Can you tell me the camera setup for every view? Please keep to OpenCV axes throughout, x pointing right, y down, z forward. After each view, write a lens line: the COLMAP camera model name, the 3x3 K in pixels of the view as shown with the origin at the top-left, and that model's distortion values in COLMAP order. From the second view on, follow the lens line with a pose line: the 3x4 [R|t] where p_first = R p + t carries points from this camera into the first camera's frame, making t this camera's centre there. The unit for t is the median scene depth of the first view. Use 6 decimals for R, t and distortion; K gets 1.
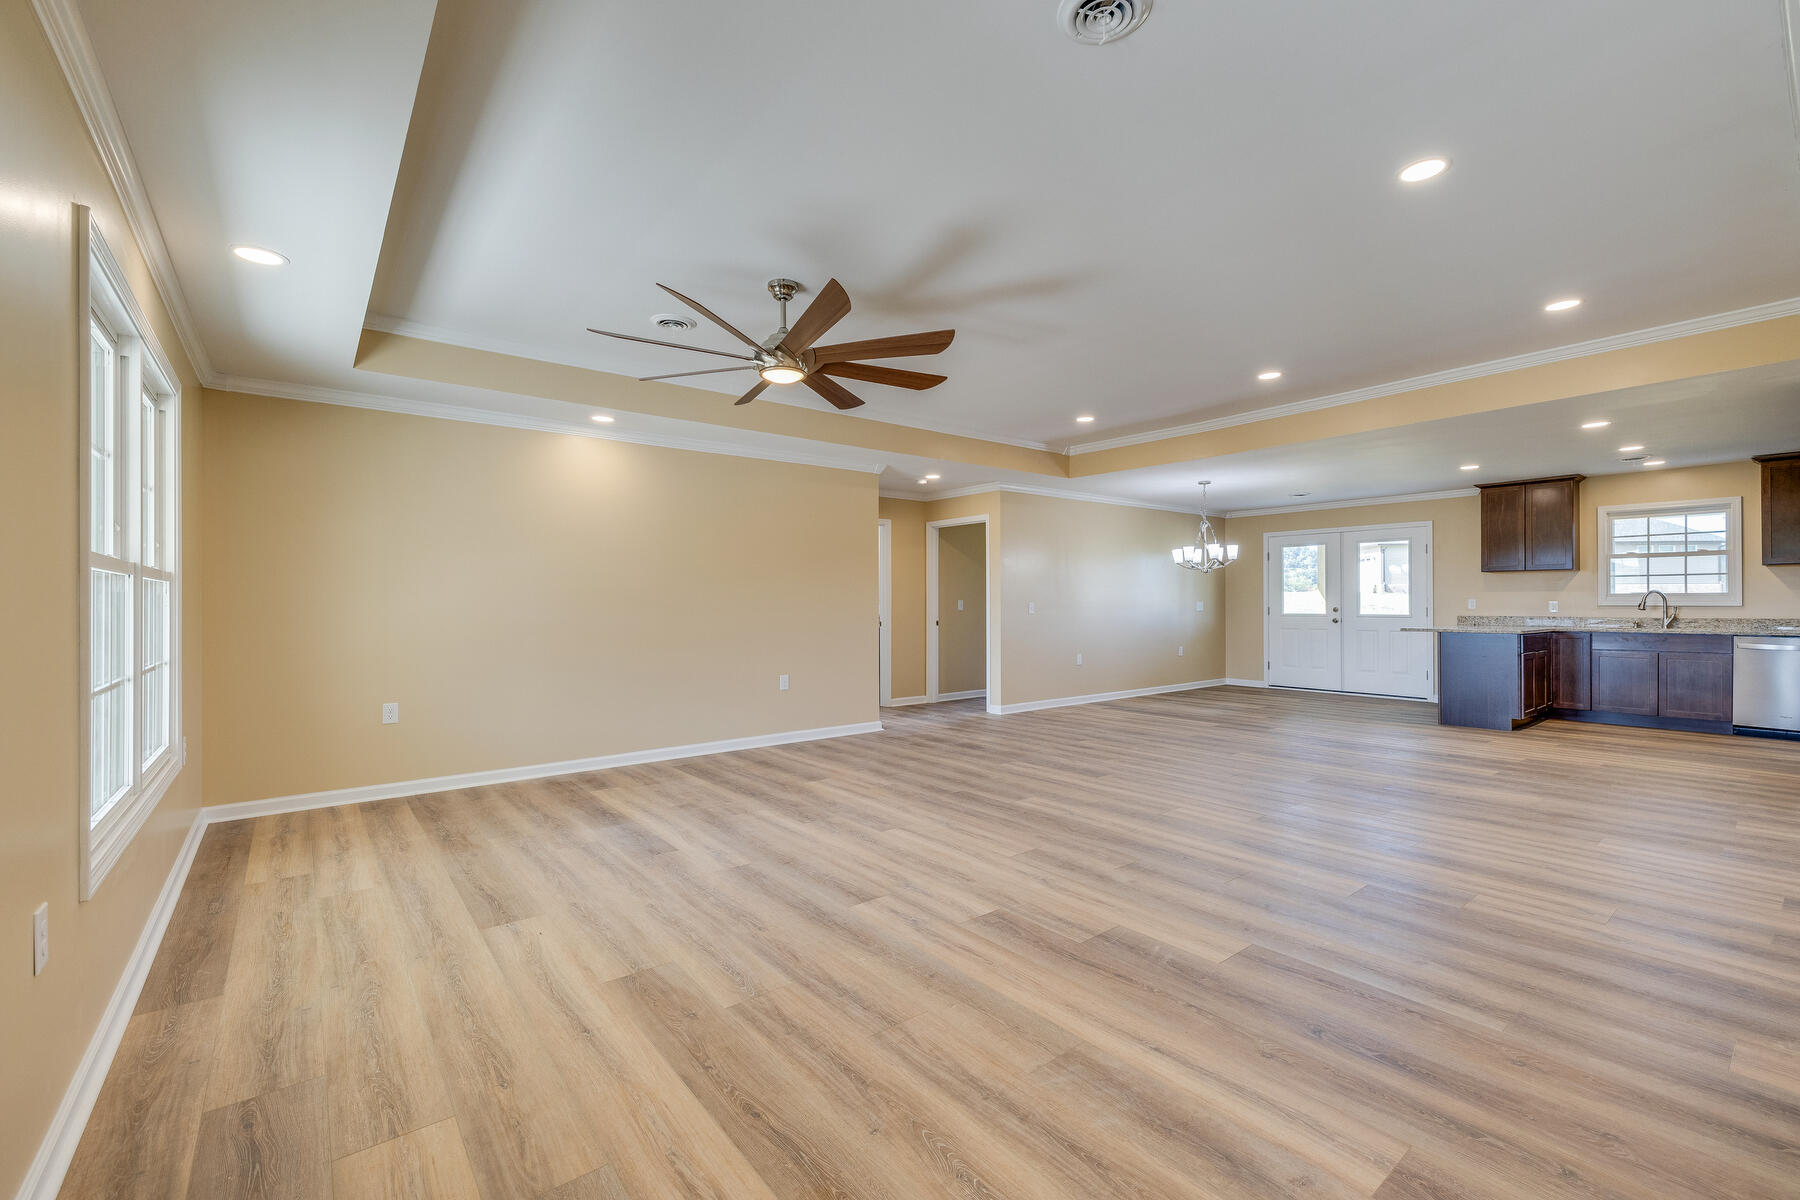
lens RADIAL K [[758.9, 0, 899.9], [0, 758.9, 598.3], [0, 0, 1]] dist [0.000310, 0.000480]
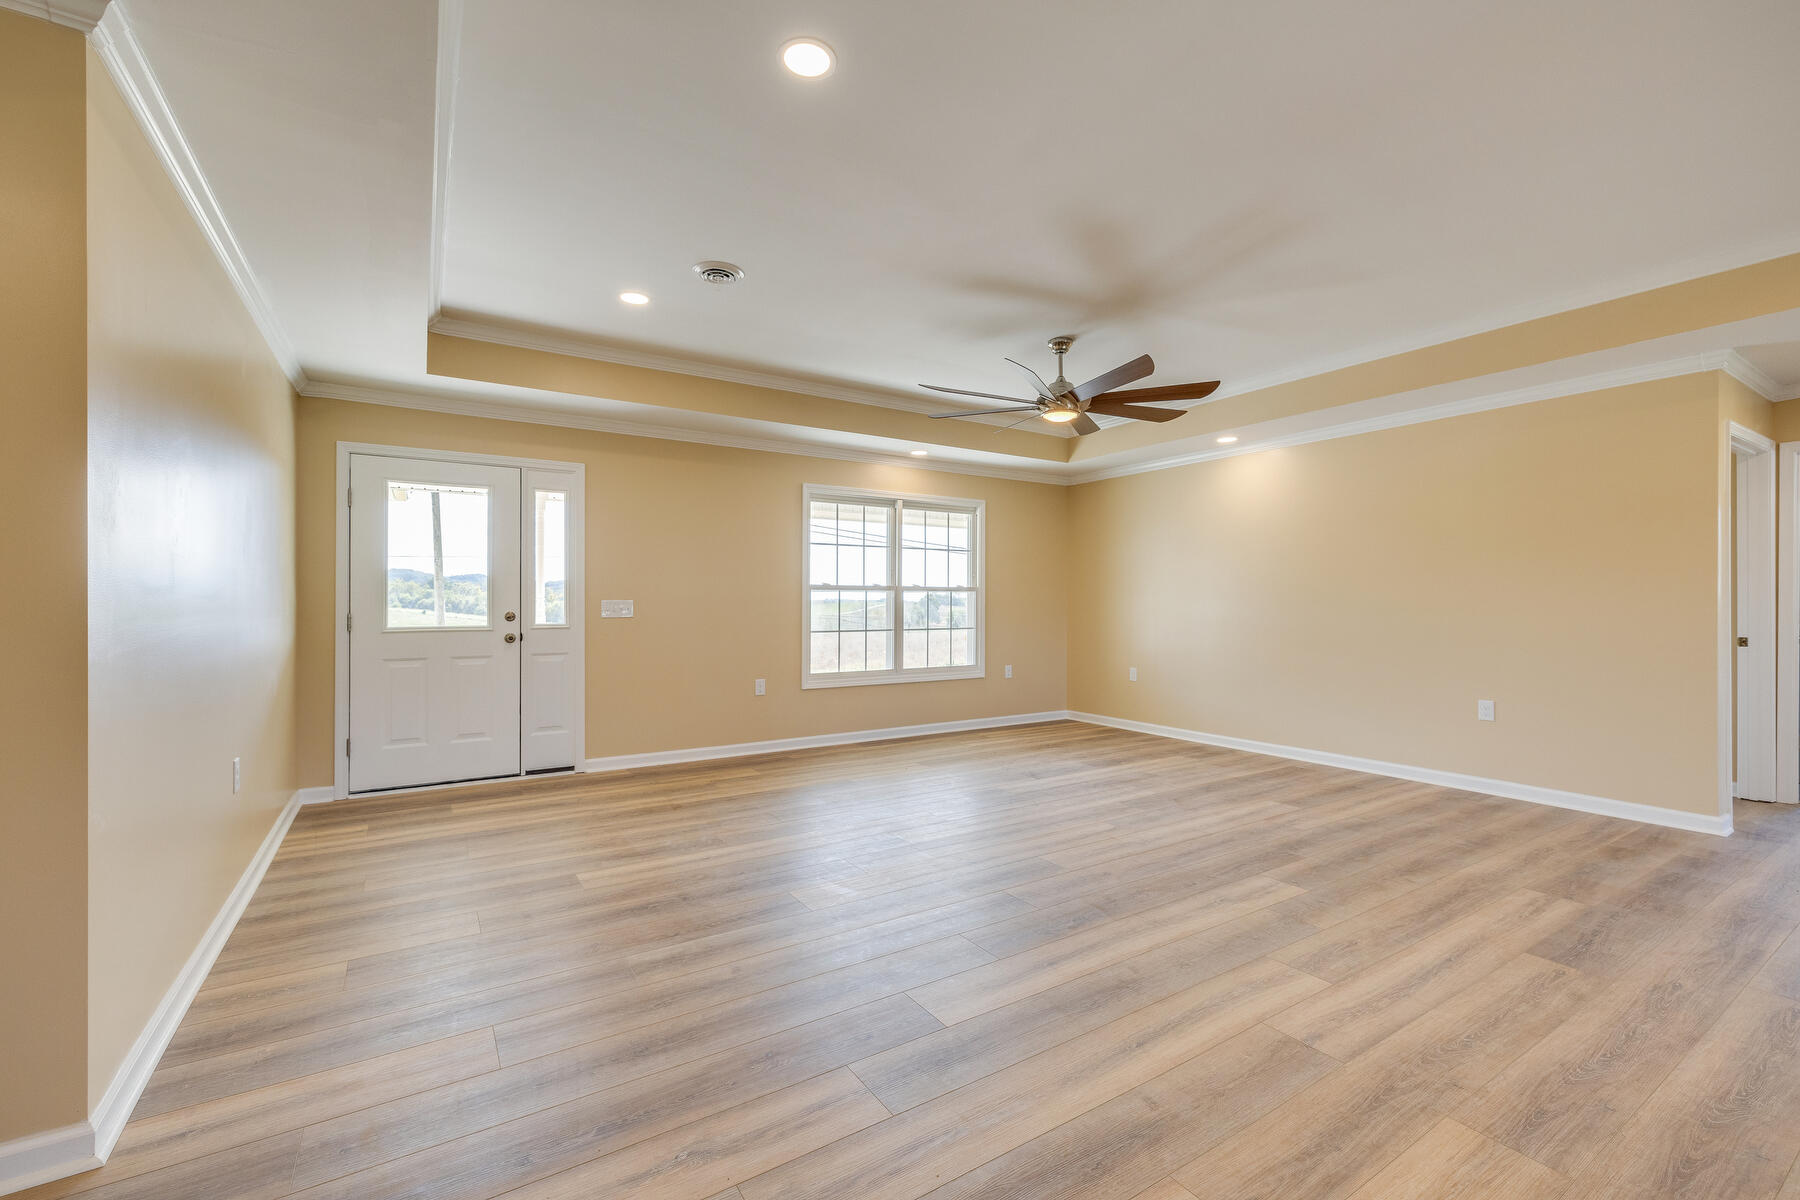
lens RADIAL K [[758.9, 0, 905.4], [0, 758.9, 602.3], [0, 0, 1]] dist [0.000310, 0.000480]
pose [[-0.101152, 0.001111, -0.994870, 0.552525], [0.007735, 0.999970, 0.000330, 0.001649], [0.994841, -0.007662, -0.101158, 0.444516]]
